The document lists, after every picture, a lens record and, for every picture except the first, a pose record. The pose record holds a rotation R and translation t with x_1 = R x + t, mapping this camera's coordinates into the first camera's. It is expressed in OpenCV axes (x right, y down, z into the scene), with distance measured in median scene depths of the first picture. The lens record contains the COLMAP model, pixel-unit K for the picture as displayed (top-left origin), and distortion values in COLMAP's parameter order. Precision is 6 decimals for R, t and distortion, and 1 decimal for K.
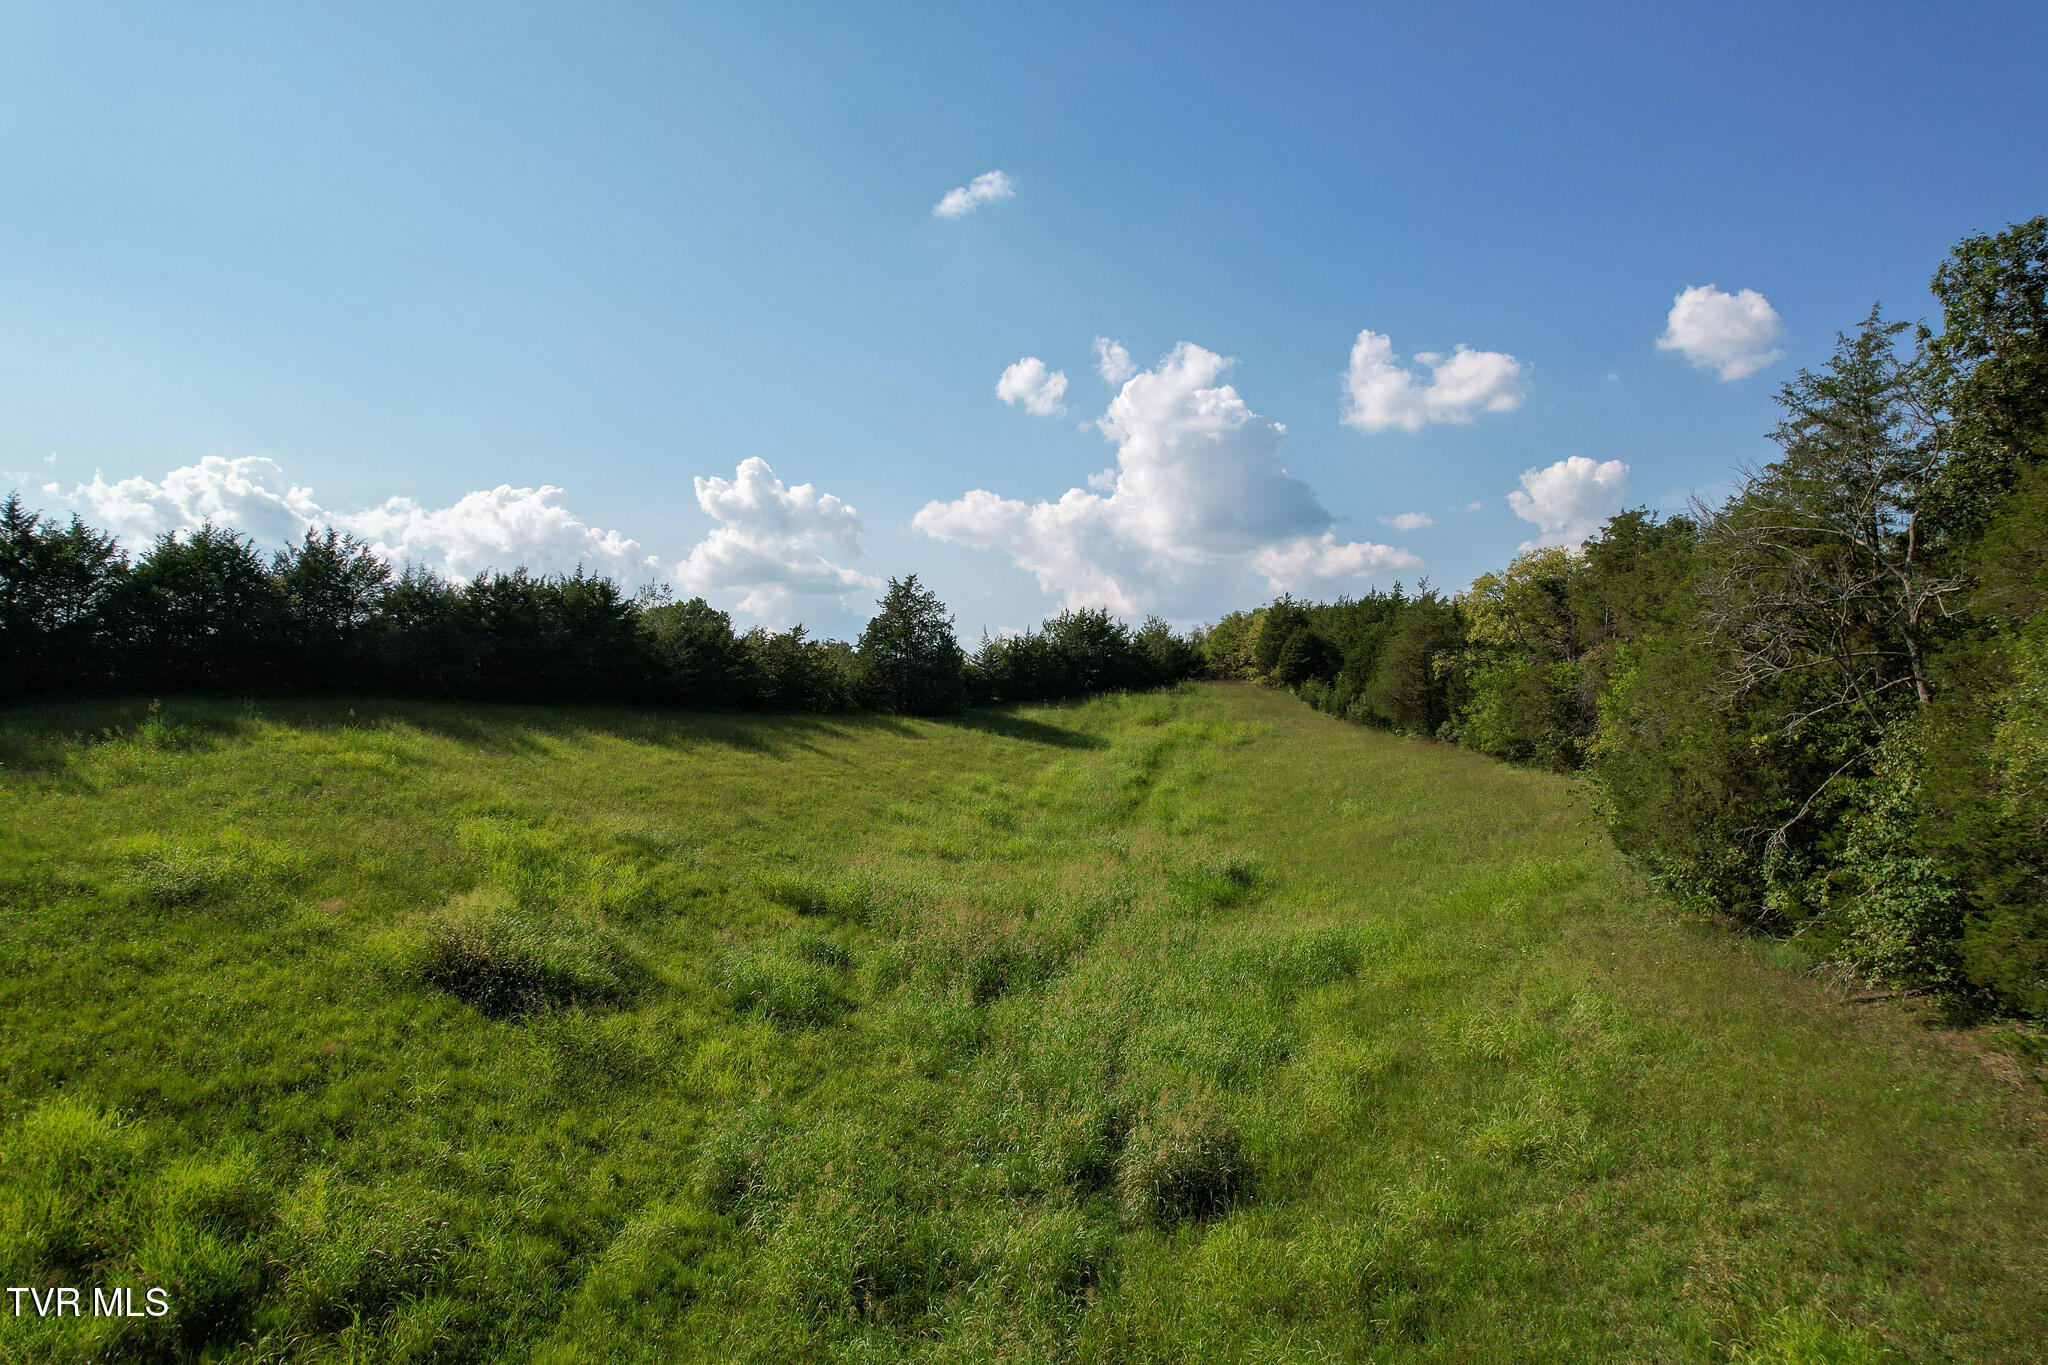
lens RADIAL K [[1300.4, 0, 1036.6], [0, 1300.4, 685.2], [0, 0, 1]] dist [-0.048949, 0.028105]
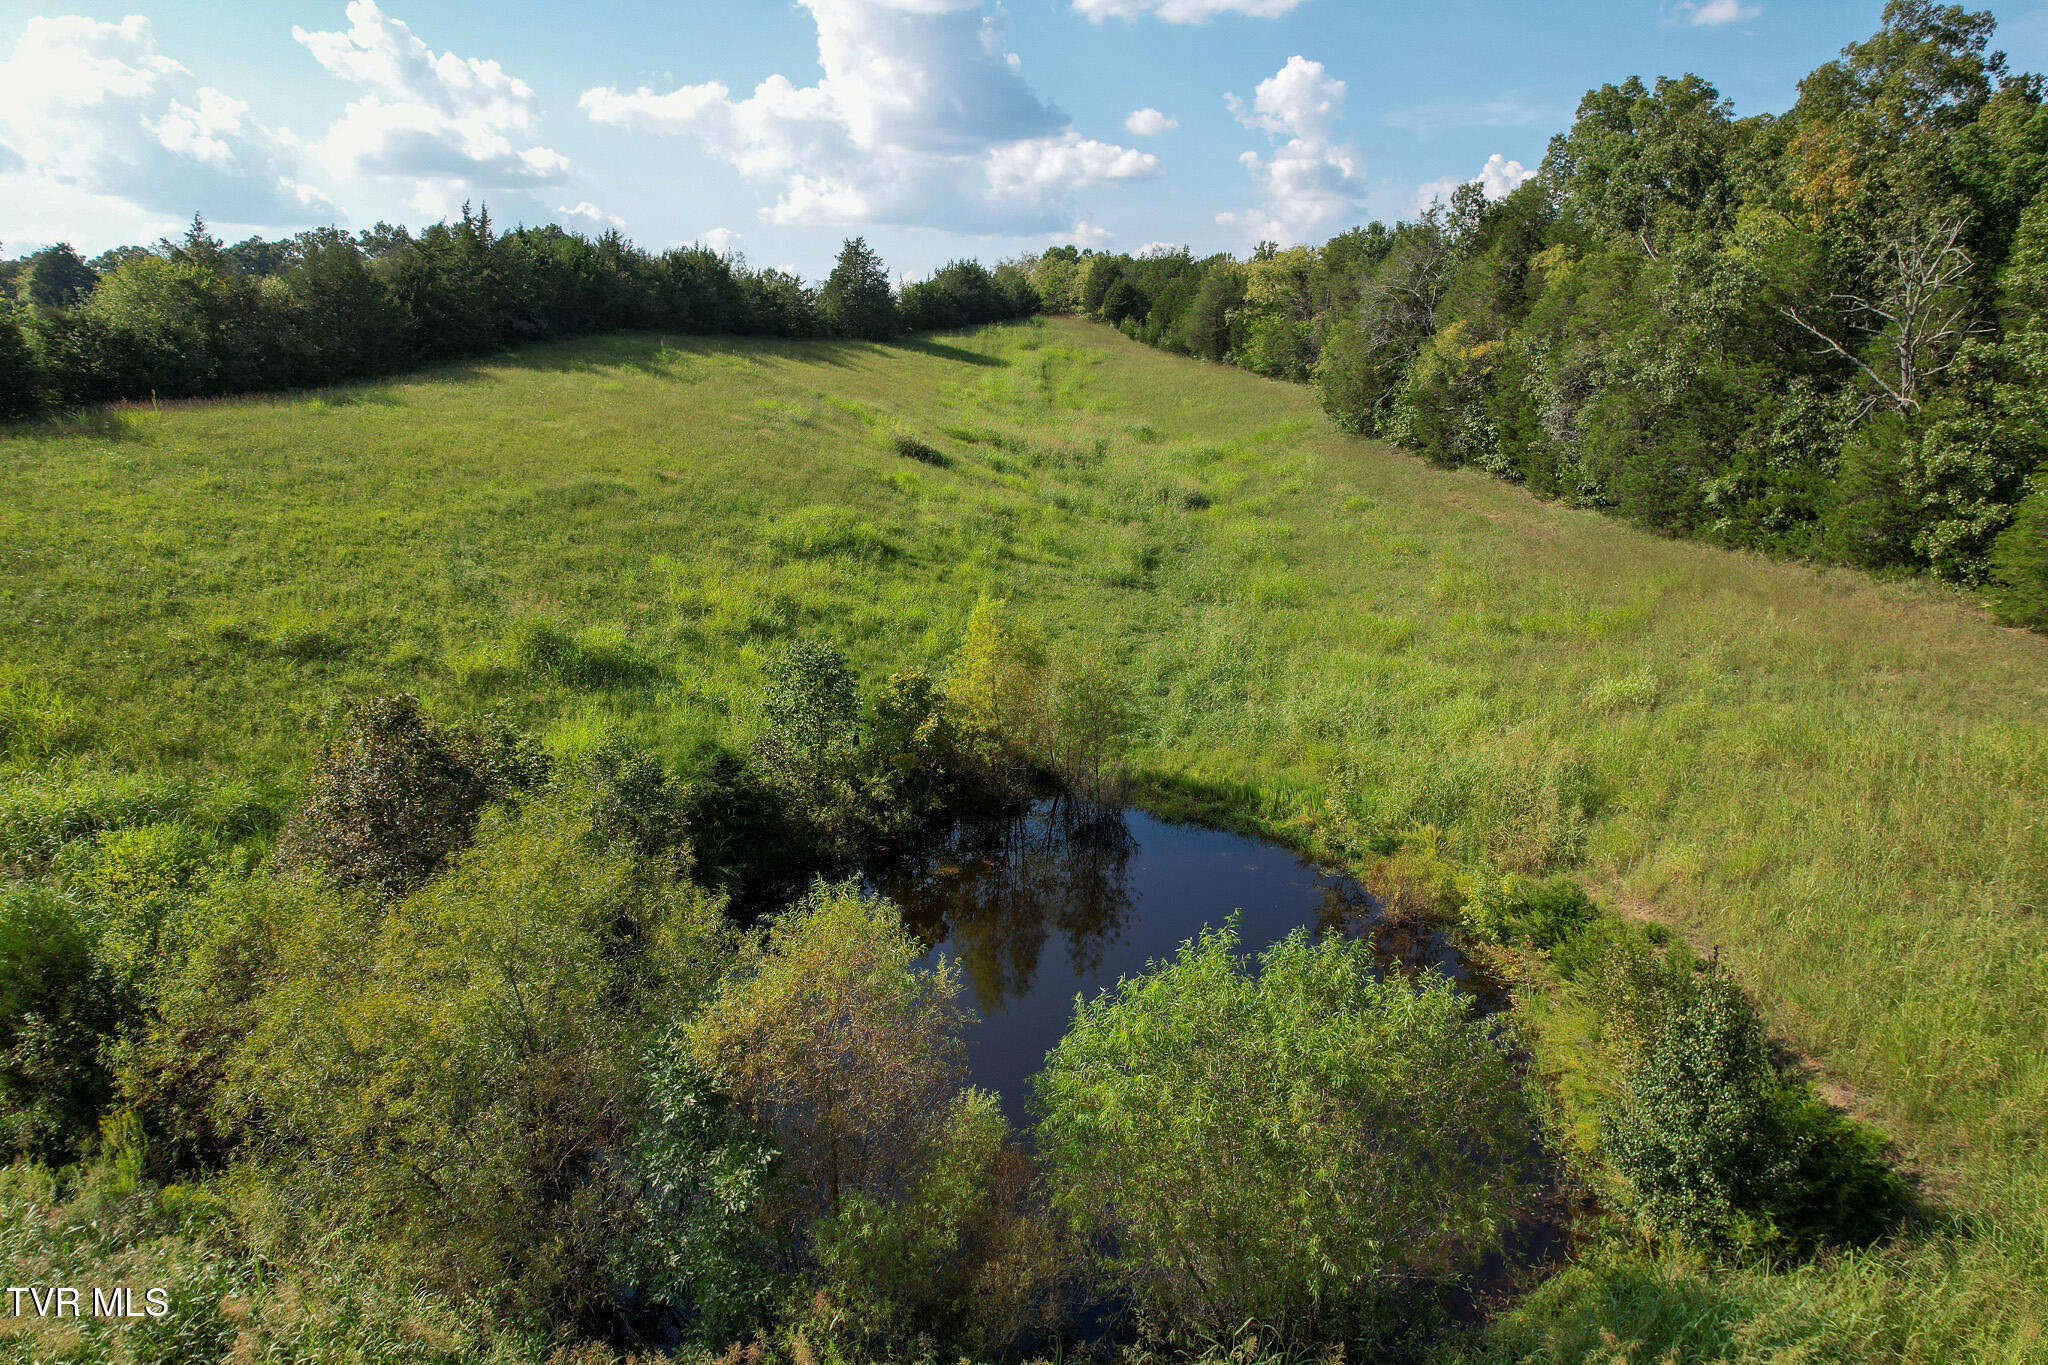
lens RADIAL K [[1300.4, 0, 1020.9], [0, 1300.4, 679.5], [0, 0, 1]] dist [-0.048949, 0.028105]
pose [[0.980647, -0.036207, 0.192407, -0.234640], [-0.019718, 0.959490, 0.281053, -0.025133], [-0.194788, -0.279408, 0.940207, -0.519054]]
